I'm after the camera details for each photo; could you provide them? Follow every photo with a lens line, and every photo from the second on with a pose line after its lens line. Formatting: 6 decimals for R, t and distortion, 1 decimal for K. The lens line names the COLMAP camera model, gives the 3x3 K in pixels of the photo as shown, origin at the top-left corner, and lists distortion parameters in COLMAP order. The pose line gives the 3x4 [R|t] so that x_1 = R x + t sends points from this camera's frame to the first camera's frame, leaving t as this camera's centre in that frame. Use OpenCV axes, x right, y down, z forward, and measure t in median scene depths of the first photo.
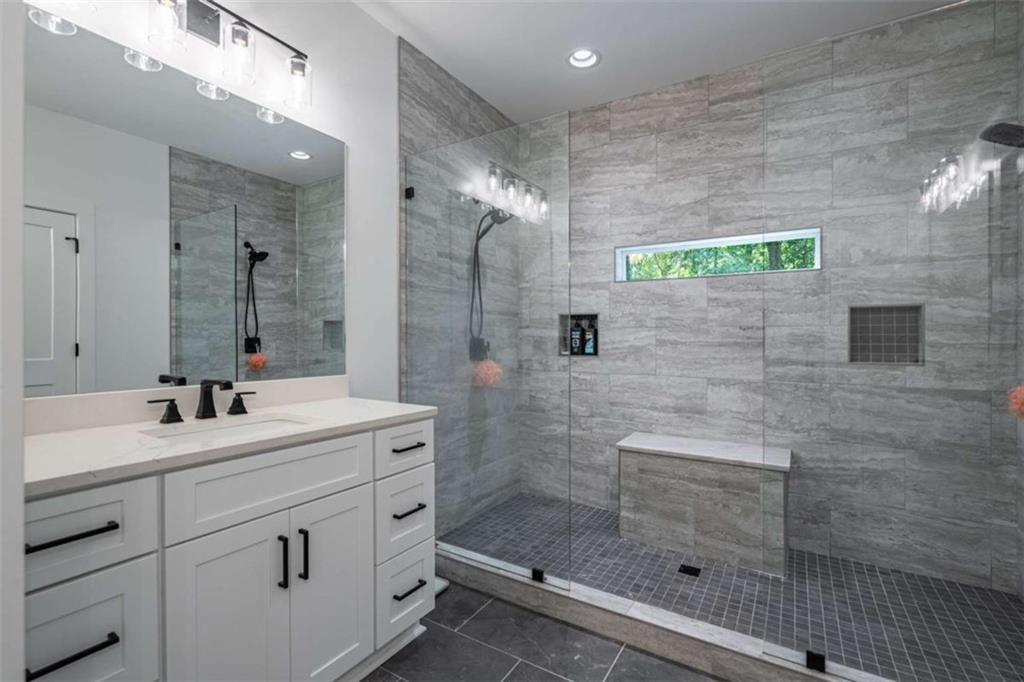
lens RADIAL K [[465.2, 0, 511.2], [0, 465.2, 334.7], [0, 0, 1]] dist [0.001698, 0.000555]
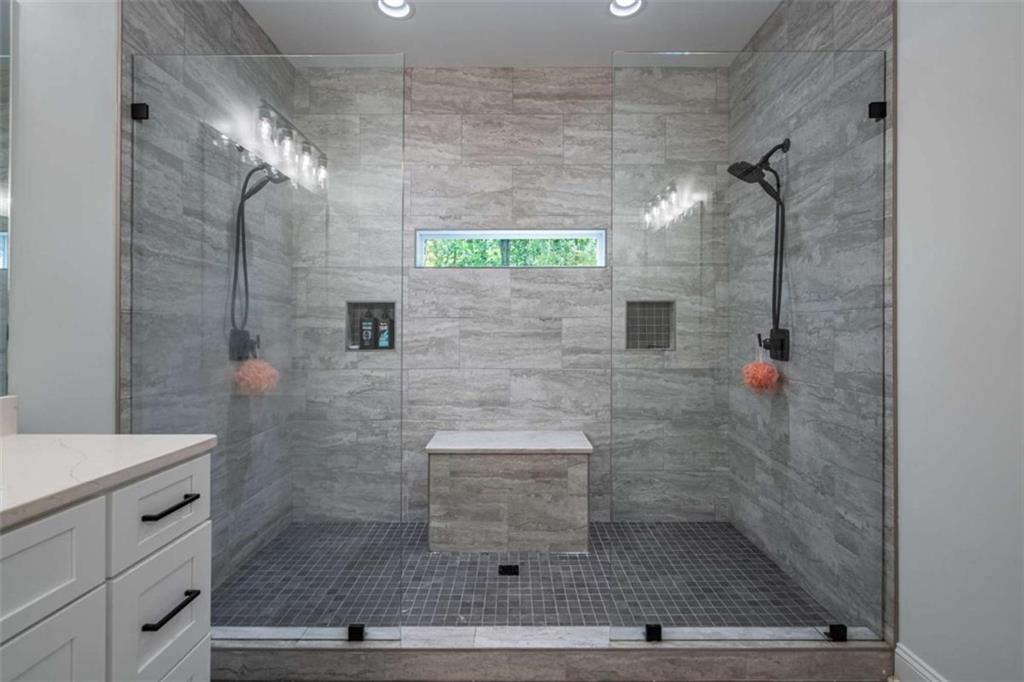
lens RADIAL K [[466.1, 0, 513.4], [0, 466.1, 320.6], [0, 0, 1]] dist [-0.002070, 0.000588]
pose [[0.851656, 0.004177, 0.524084, -0.106275], [0.001549, 0.999944, -0.010487, 0.000013], [-0.524099, 0.009744, 0.851602, 0.153875]]
